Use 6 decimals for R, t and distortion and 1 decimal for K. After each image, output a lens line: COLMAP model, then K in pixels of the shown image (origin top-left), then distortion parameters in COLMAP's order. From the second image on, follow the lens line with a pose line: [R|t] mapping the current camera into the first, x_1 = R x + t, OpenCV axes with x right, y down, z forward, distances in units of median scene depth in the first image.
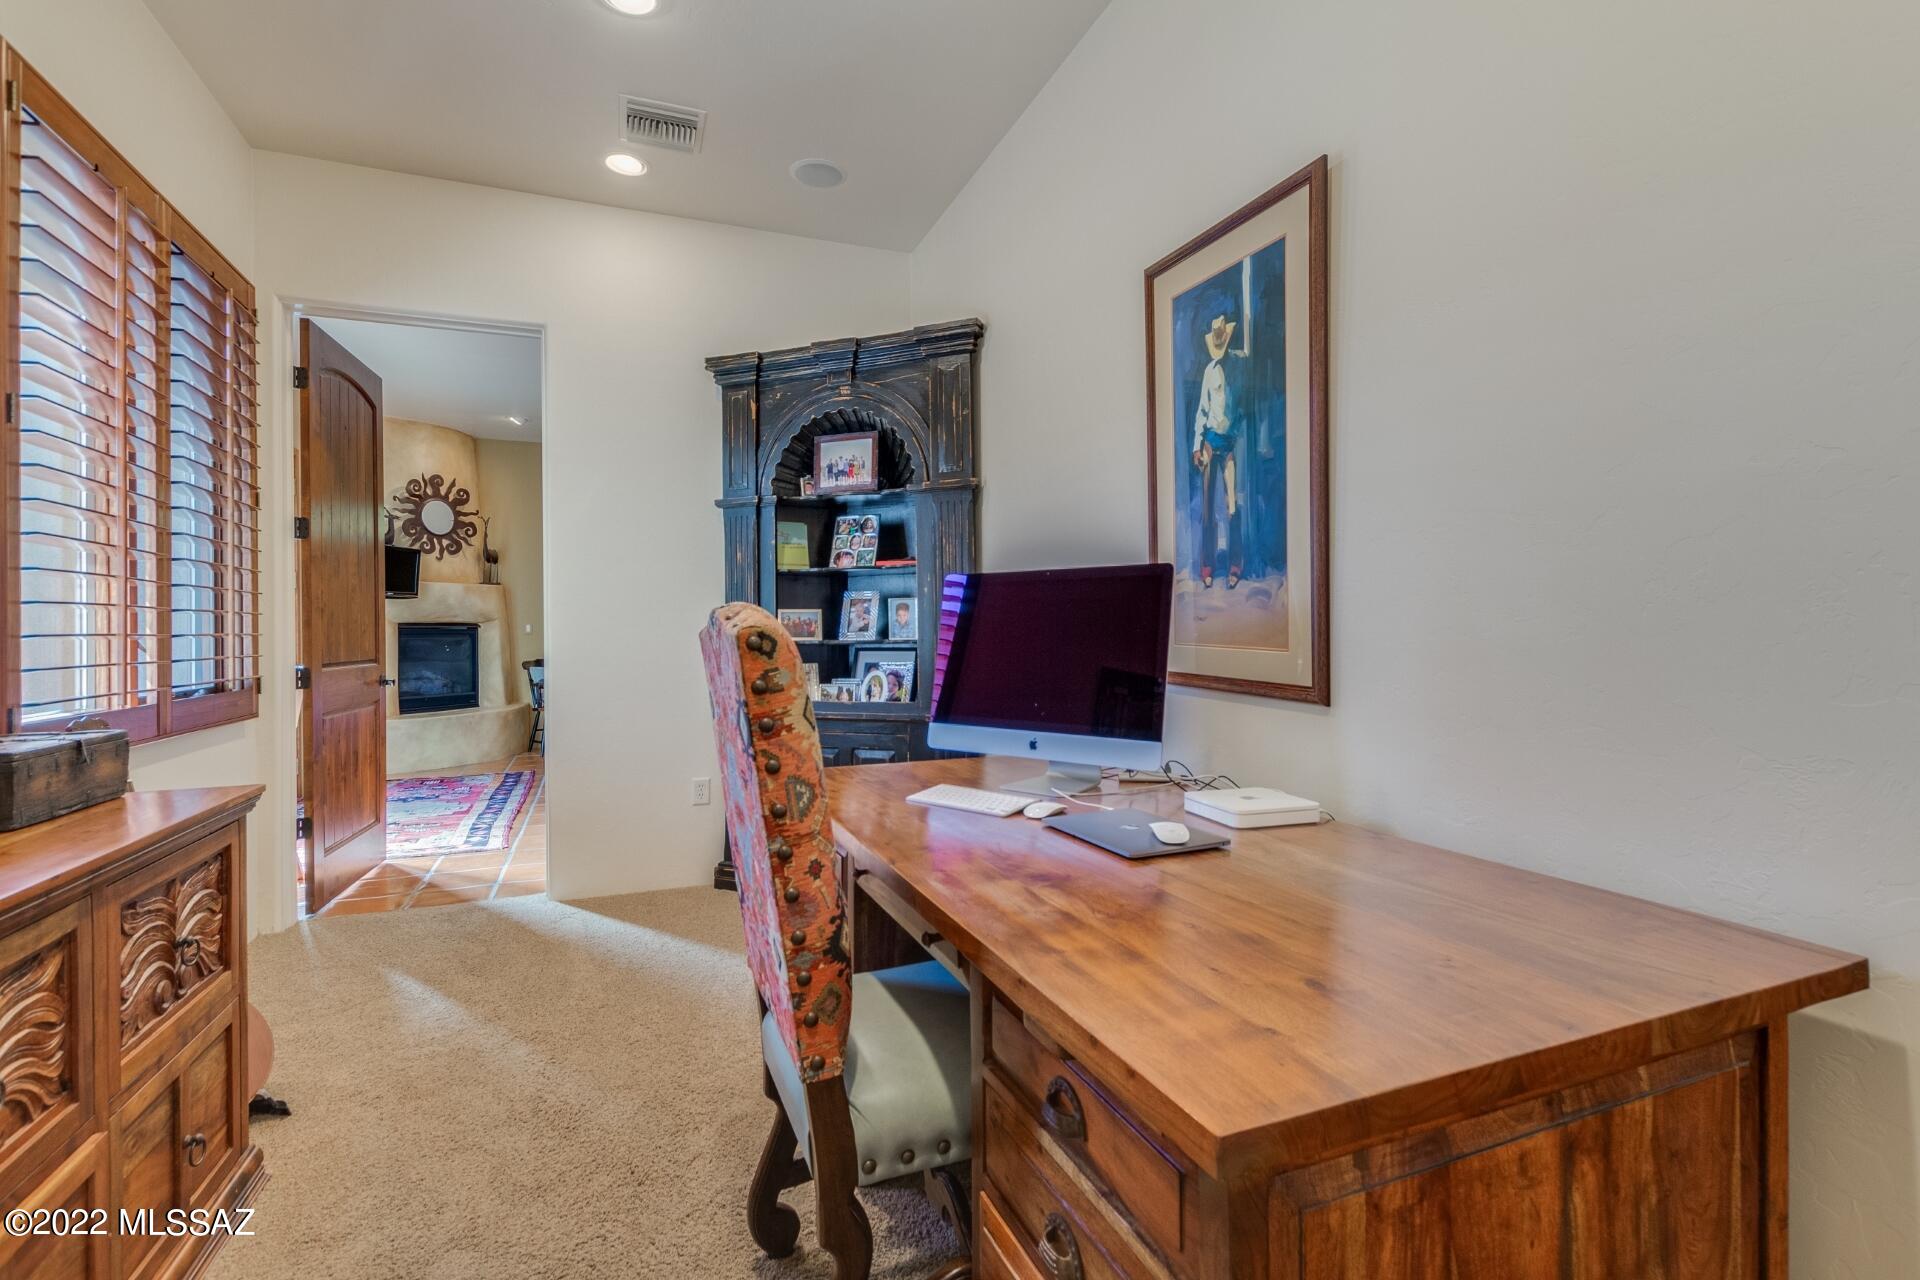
lens RADIAL K [[888.8, 0, 970.0], [0, 888.8, 634.2], [0, 0, 1]] dist [-0.012288, 0.000083]
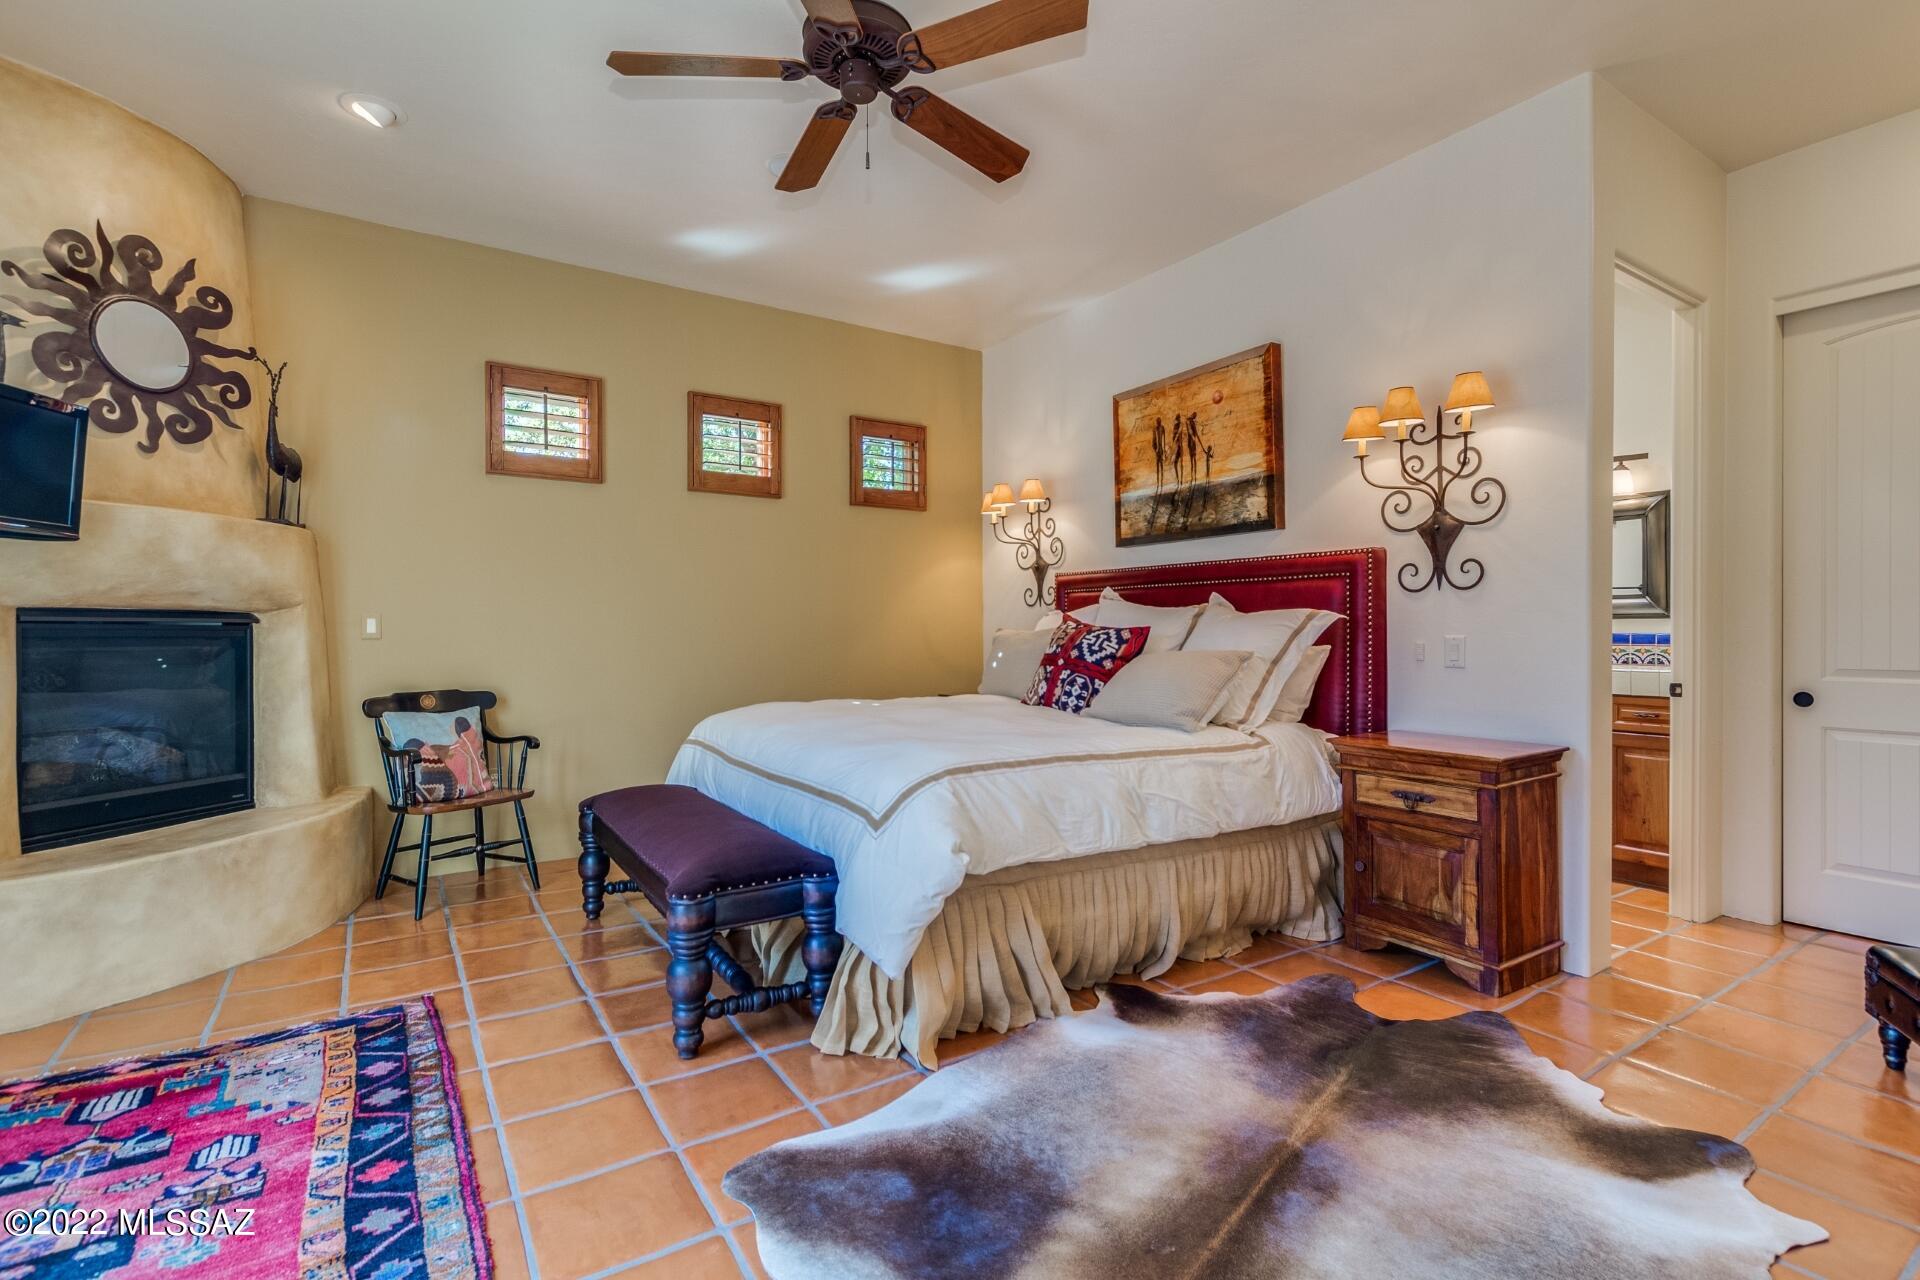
lens RADIAL K [[888.8, 0, 950.3], [0, 888.8, 642.2], [0, 0, 1]] dist [-0.012288, 0.000083]
pose [[0.983512, 0.000191, 0.180842, -0.310384], [-0.000063, 1.000000, -0.000712, 0.002180], [-0.180842, 0.000689, 0.983512, 0.535790]]
